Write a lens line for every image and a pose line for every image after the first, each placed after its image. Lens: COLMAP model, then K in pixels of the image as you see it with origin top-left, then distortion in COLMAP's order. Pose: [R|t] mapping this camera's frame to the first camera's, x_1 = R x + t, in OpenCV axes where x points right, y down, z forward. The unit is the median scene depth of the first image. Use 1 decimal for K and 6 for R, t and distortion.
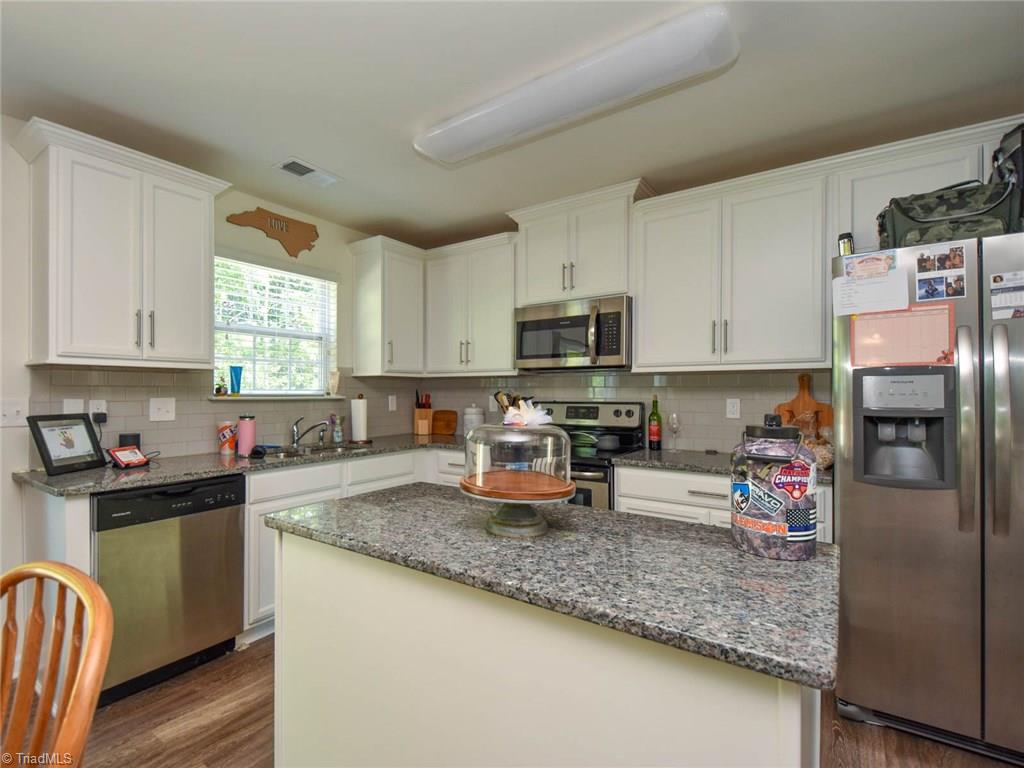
lens RADIAL K [[502.1, 0, 456.8], [0, 502.1, 392.5], [0, 0, 1]] dist [0.011044, -0.009515]
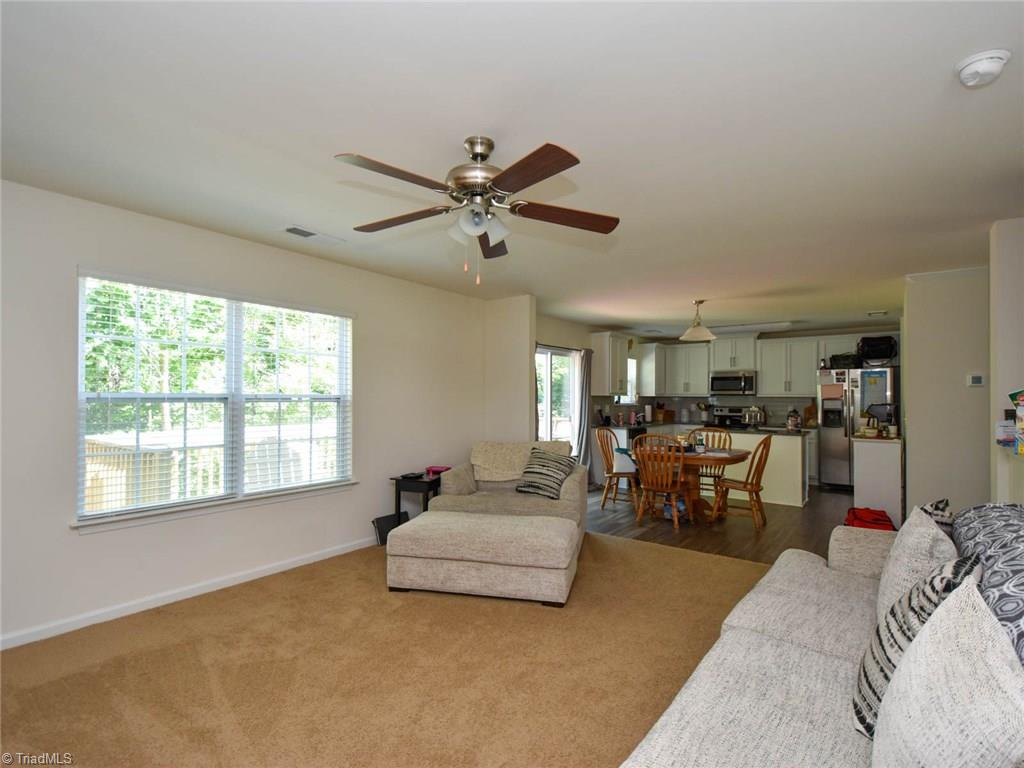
lens RADIAL K [[502.1, 0, 520.5], [0, 502.1, 392.0], [0, 0, 1]] dist [0.011044, -0.009515]
pose [[0.999516, 0.007103, 0.030303, -0.981145], [-0.006689, 0.999883, -0.013751, -0.016532], [-0.030397, 0.013542, 0.999446, -1.663213]]
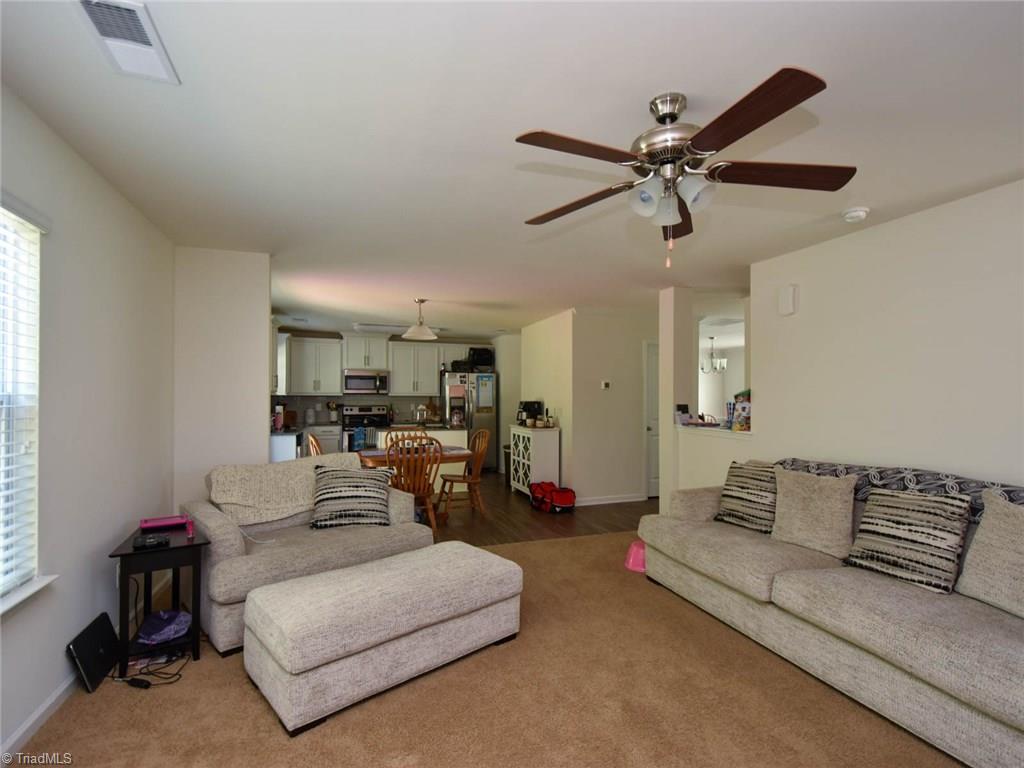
lens RADIAL K [[502.1, 0, 518.5], [0, 502.1, 390.5], [0, 0, 1]] dist [0.011044, -0.009515]
pose [[0.538975, 0.013894, 0.842207, -1.584053], [-0.000744, 0.999871, -0.016018, -0.020554], [-0.842322, 0.008007, 0.538916, -1.161922]]
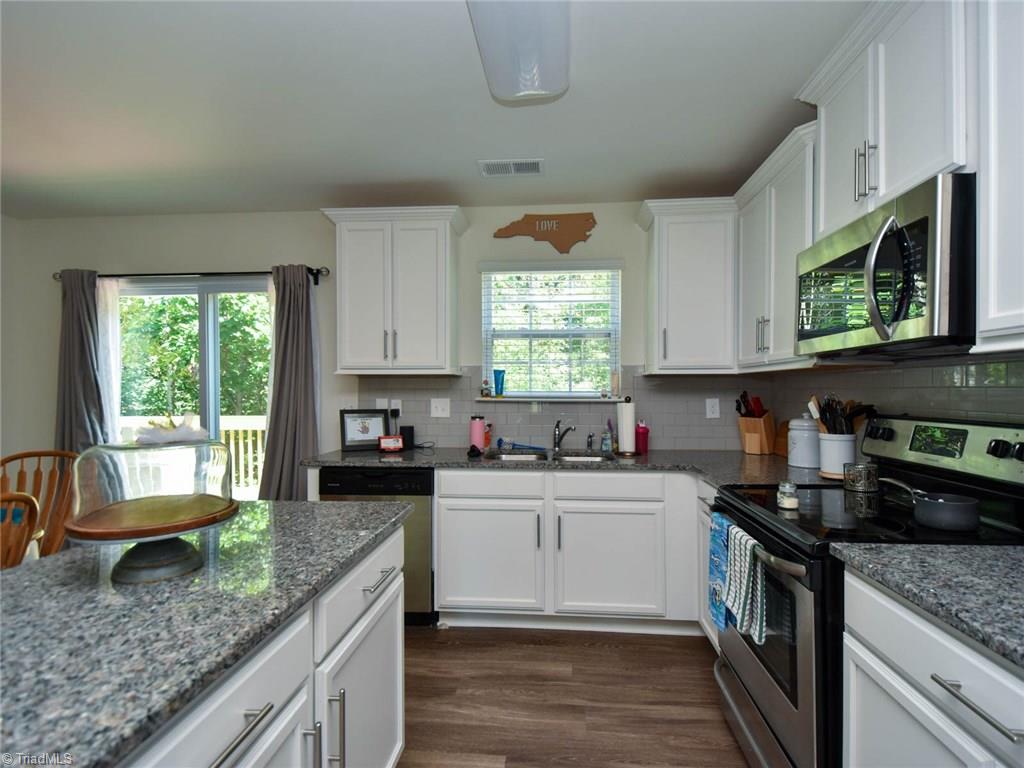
lens RADIAL K [[502.2, 0, 517.3], [0, 502.2, 391.5], [0, 0, 1]] dist [0.012390, -0.000502]
pose [[0.542708, 0.002702, -0.839917, 0.434823], [-0.002313, 0.999996, 0.001723, -0.006773], [0.839918, 0.001007, 0.542712, 0.401548]]
